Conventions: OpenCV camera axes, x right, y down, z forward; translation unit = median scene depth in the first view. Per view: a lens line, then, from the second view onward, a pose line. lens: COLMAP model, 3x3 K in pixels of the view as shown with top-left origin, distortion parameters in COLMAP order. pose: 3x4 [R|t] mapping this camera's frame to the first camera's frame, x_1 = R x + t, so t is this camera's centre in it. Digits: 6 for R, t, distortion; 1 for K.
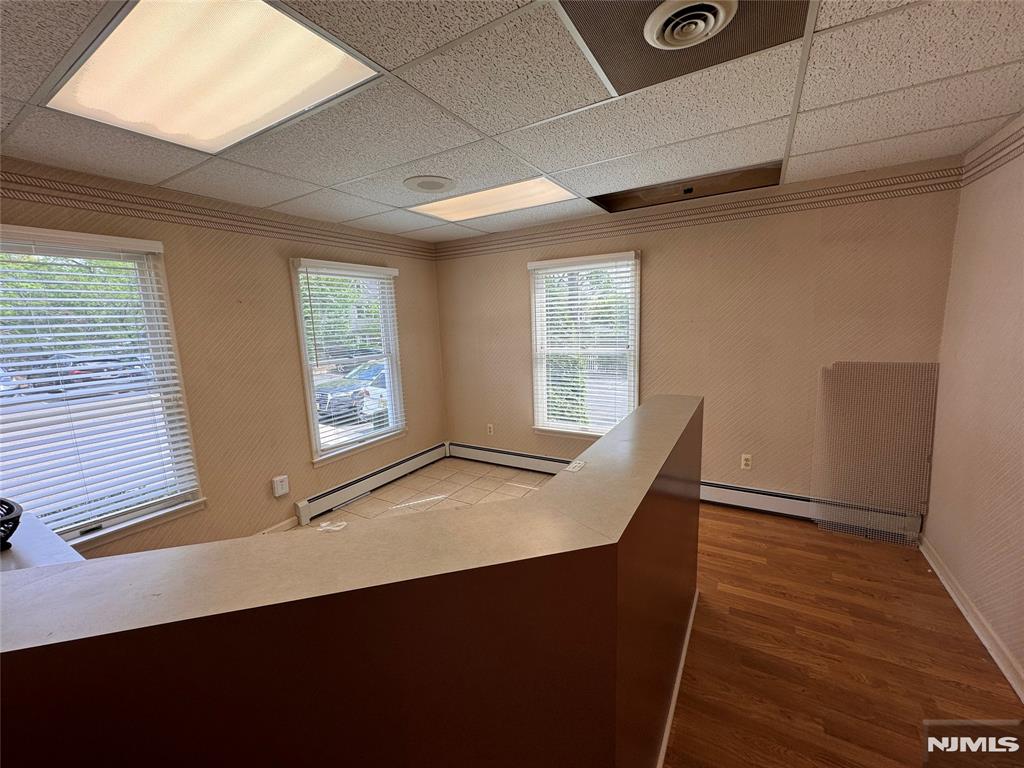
lens RADIAL K [[406.1, 0, 514.3], [0, 406.1, 384.2], [0, 0, 1]] dist [-0.003183, 0.000190]
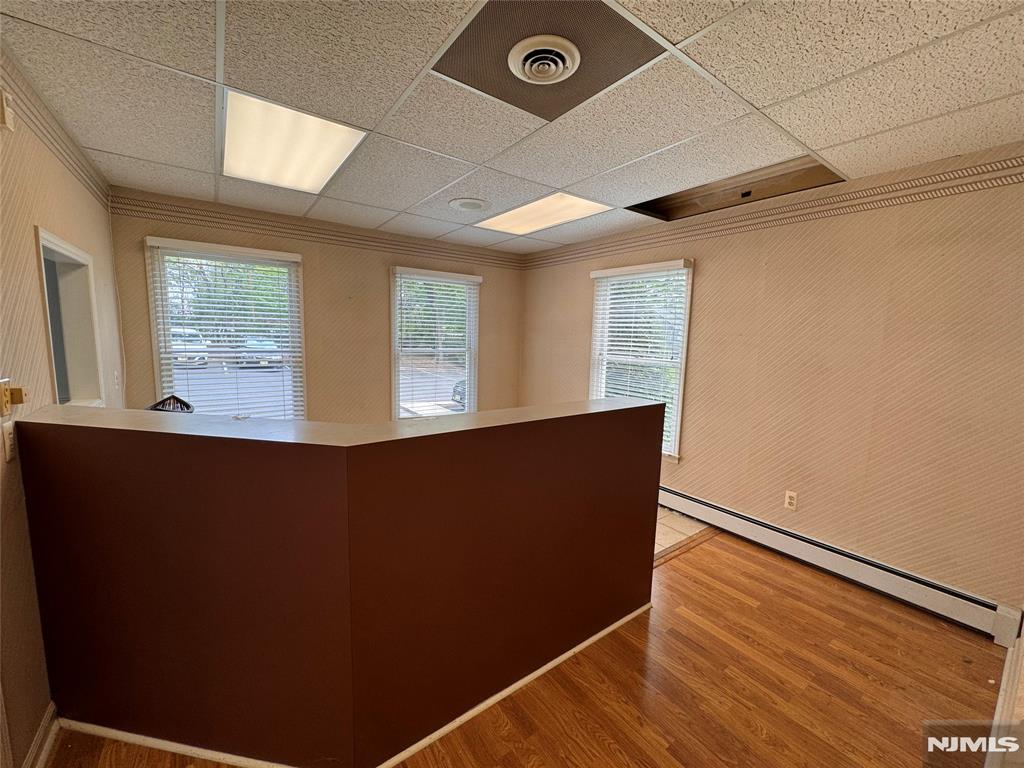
lens RADIAL K [[406.1, 0, 511.4], [0, 406.1, 383.5], [0, 0, 1]] dist [-0.003183, 0.000190]
pose [[0.916551, 0.109792, -0.384551, 0.353246], [-0.123341, 0.992307, -0.010664, 0.029536], [0.380422, 0.057205, 0.923042, -0.036172]]
